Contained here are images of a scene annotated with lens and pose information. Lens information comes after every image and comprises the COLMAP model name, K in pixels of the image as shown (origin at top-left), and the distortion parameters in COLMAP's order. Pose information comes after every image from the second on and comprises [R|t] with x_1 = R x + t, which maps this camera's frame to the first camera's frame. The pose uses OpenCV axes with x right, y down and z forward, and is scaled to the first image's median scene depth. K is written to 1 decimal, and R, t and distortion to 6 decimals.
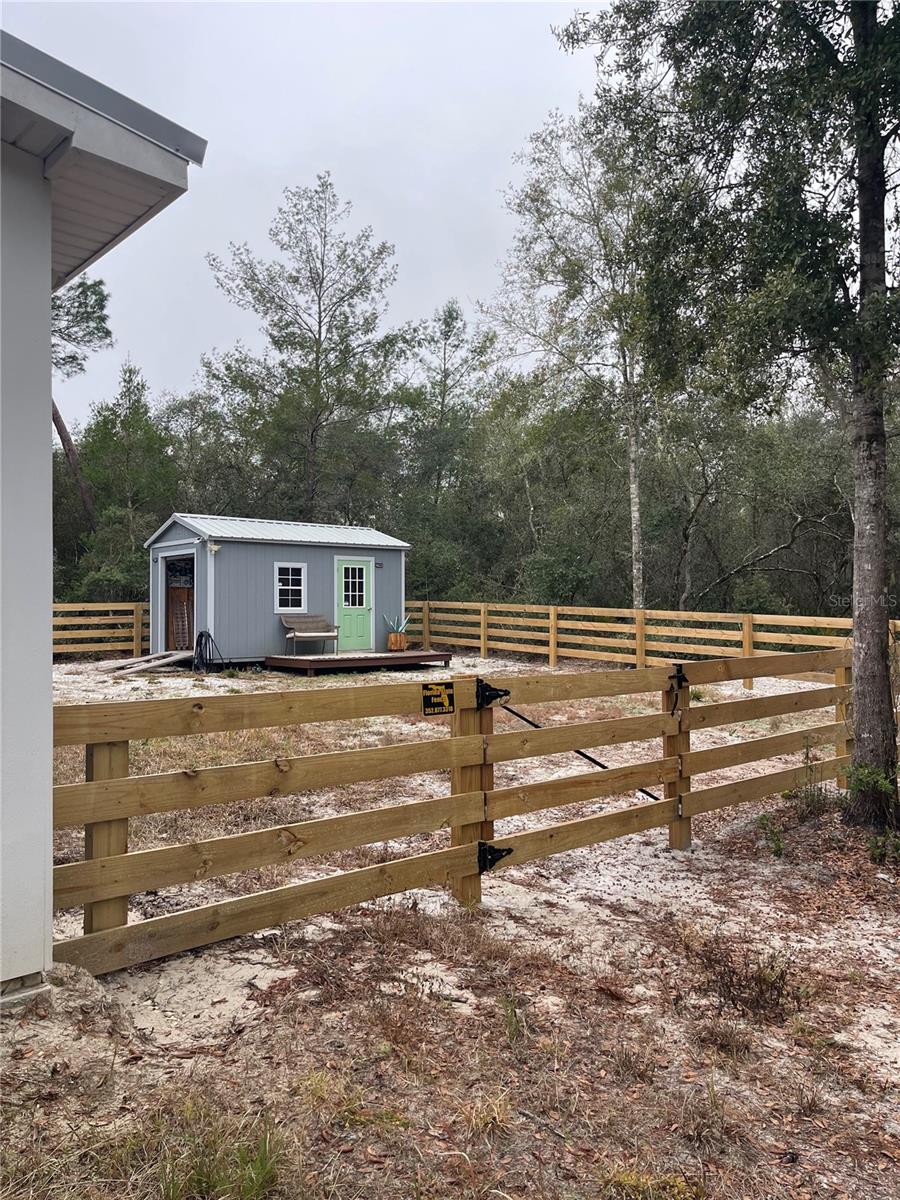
lens RADIAL K [[902.4, 0, 451.0], [0, 902.4, 599.4], [0, 0, 1]] dist [0.030168, -0.040364]
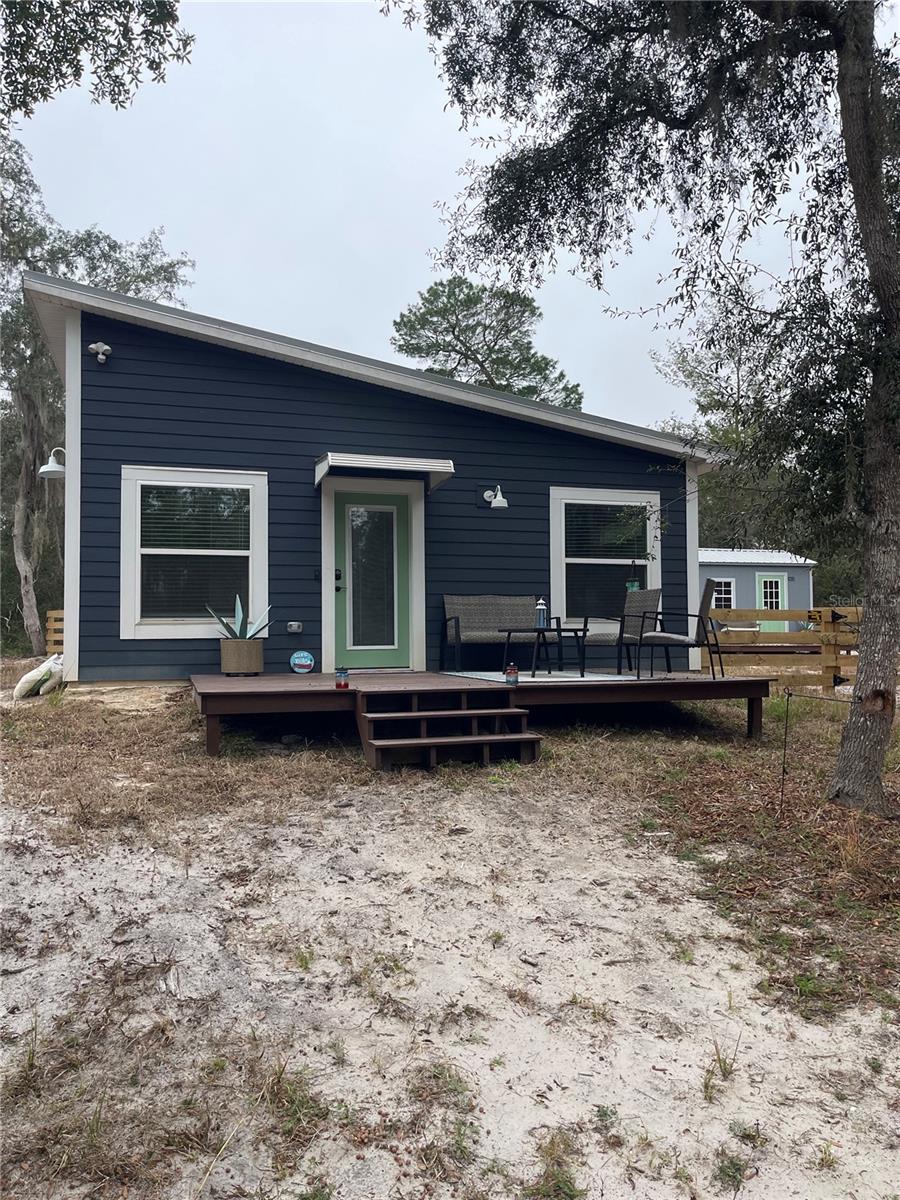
lens RADIAL K [[902.4, 0, 453.0], [0, 902.4, 595.7], [0, 0, 1]] dist [0.030168, -0.040364]
pose [[0.904828, -0.020130, -0.425302, 0.035971], [0.005139, 0.999325, -0.036366, 0.033466], [0.425747, 0.030719, 0.904321, -0.414239]]
